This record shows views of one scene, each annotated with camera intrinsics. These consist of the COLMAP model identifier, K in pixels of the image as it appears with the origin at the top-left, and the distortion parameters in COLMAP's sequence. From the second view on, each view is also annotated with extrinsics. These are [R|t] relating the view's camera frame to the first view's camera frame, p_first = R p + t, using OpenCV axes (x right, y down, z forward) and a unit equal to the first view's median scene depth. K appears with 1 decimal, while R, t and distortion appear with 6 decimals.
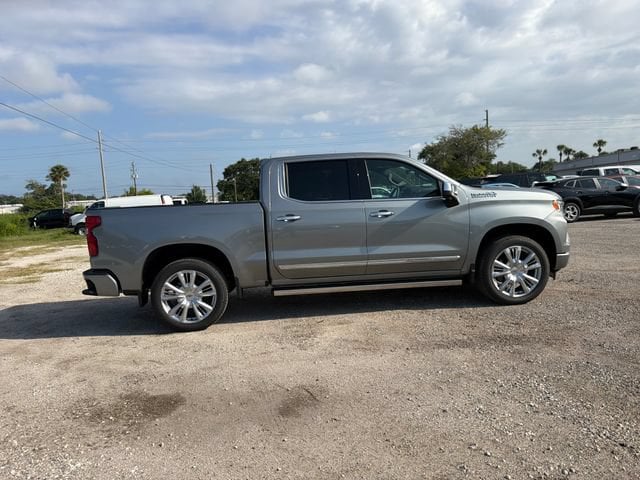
lens RADIAL K [[448.4, 0, 318.3], [0, 448.4, 242.1], [0, 0, 1]] dist [0.076180, -0.110389]
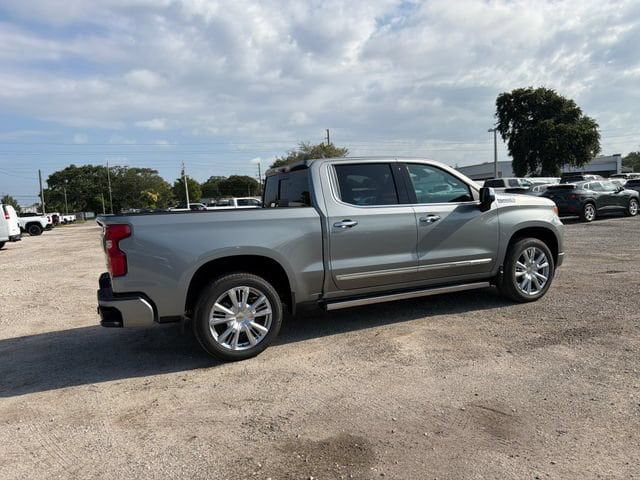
lens RADIAL K [[448.4, 0, 318.3], [0, 448.4, 242.1], [0, 0, 1]] dist [0.076180, -0.110389]
pose [[0.941086, -0.023908, 0.337321, -0.418564], [0.033070, 0.999223, -0.021440, 0.002042], [-0.336546, 0.031332, 0.941146, 0.154426]]
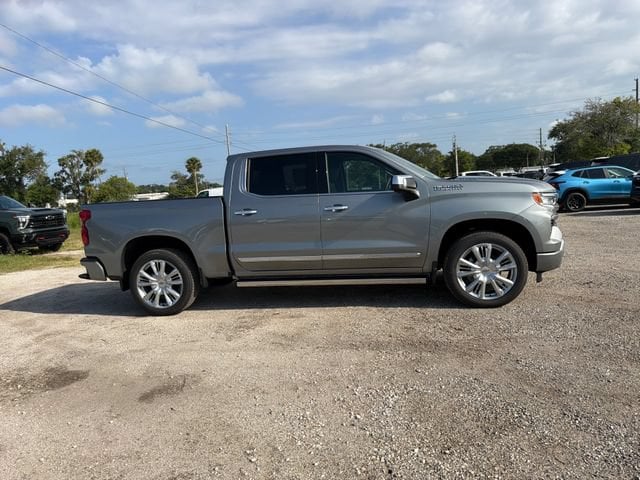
lens RADIAL K [[450.6, 0, 320.0], [0, 450.6, 240.0], [0, 0, 1]] dist [0.030457, -0.036983]
pose [[0.965990, 0.018473, -0.257920, 0.357105], [-0.011624, 0.999539, 0.028057, -0.020189], [0.258320, -0.024104, 0.965759, 0.043976]]
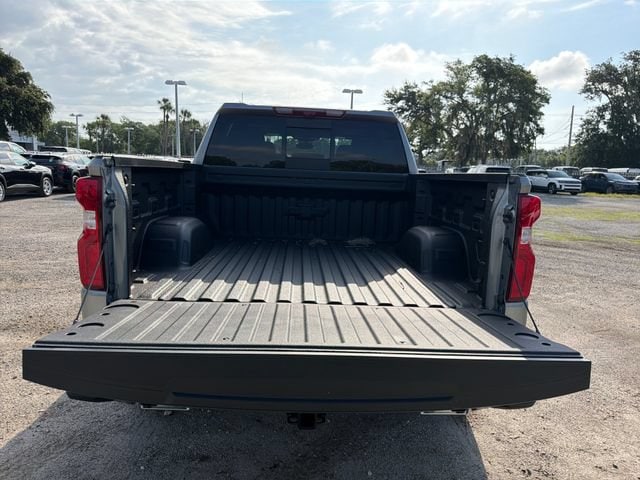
lens RADIAL K [[453.3, 0, 320.7], [0, 453.3, 242.4], [0, 0, 1]] dist [0.031876, -0.037731]
pose [[0.038180, -0.100872, 0.994167, -0.846073], [0.061277, 0.993256, 0.098426, -0.059043], [-0.997390, 0.057162, 0.044104, 1.106838]]
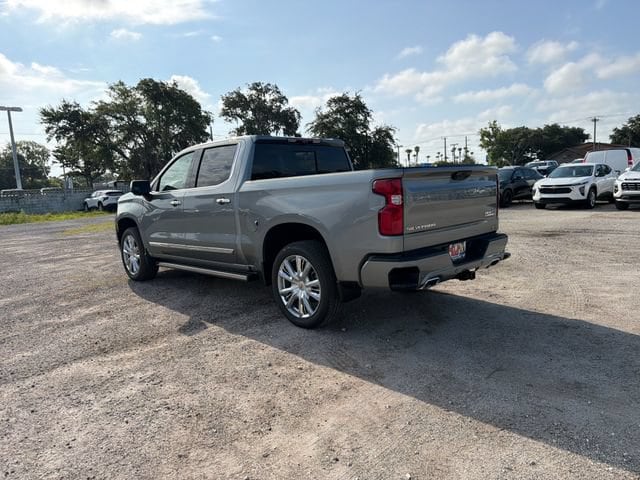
lens RADIAL K [[447.5, 0, 316.6], [0, 447.5, 252.3], [0, 0, 1]] dist [0.079321, -0.111684]
pose [[-0.627161, -0.024080, 0.778518, -0.954922], [0.167330, 0.972019, 0.164863, -0.105615], [-0.760704, 0.233665, -0.605583, 1.791740]]
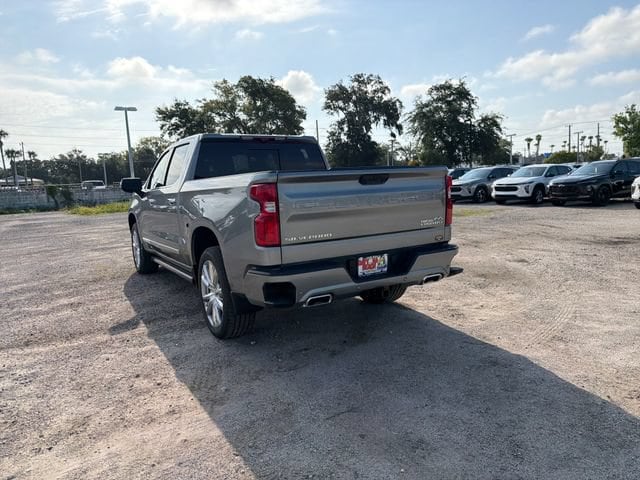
lens RADIAL K [[447.5, 0, 316.6], [0, 447.5, 252.3], [0, 0, 1]] dist [0.079321, -0.111684]
pose [[-0.429842, -0.060309, 0.900888, -1.075088], [0.163595, 0.976050, 0.143397, -0.068638], [-0.887960, 0.209019, -0.409681, 1.486297]]
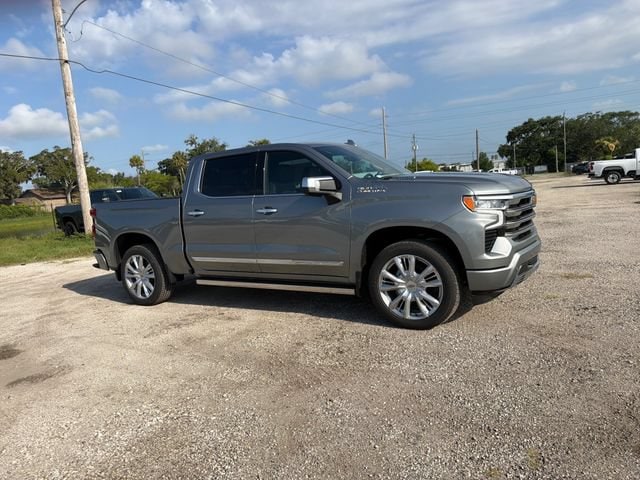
lens RADIAL K [[453.3, 0, 320.7], [0, 453.3, 242.4], [0, 0, 1]] dist [0.031876, -0.037731]
pose [[0.812884, 0.059046, -0.579425, 0.779126], [-0.018005, 0.996920, 0.076330, -0.070251], [0.582147, -0.051615, 0.811444, 0.291695]]
